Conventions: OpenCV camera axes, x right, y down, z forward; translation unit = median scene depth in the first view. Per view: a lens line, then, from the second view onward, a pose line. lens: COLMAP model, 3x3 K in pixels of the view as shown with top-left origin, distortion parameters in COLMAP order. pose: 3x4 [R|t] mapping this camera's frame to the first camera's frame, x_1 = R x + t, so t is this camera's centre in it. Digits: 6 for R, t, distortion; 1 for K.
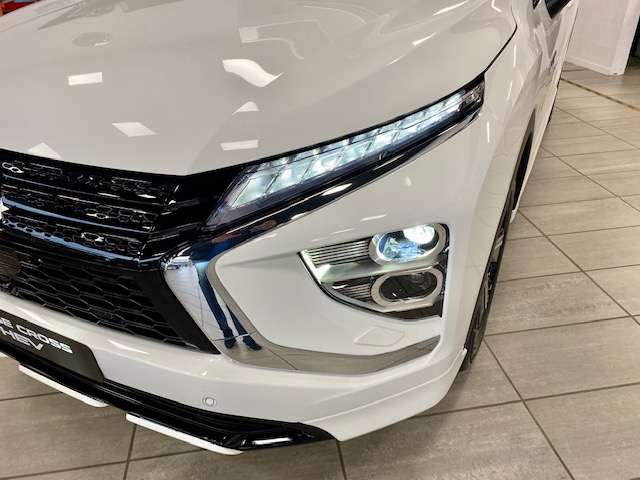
lens RADIAL K [[489.2, 0, 317.1], [0, 489.2, 235.9], [0, 0, 1]] dist [0.009220, -0.015530]
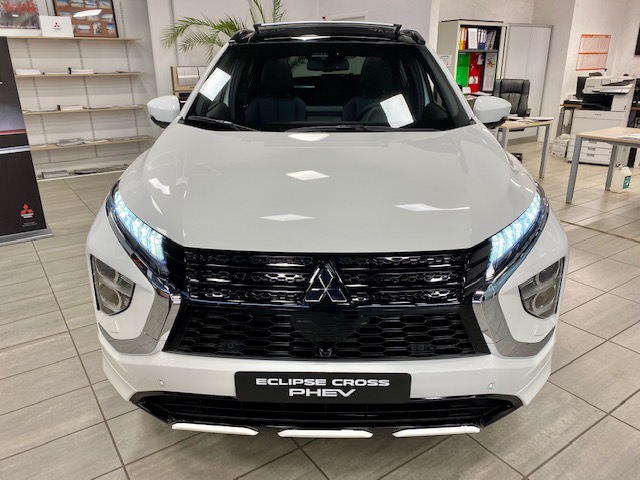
lens RADIAL K [[489.2, 0, 319.2], [0, 489.2, 239.3], [0, 0, 1]] dist [0.009220, -0.015530]
pose [[0.902977, -0.127493, 0.410338, -1.190479], [0.206663, 0.966121, -0.154599, 0.010891], [-0.376726, 0.224401, 0.898734, -0.279666]]
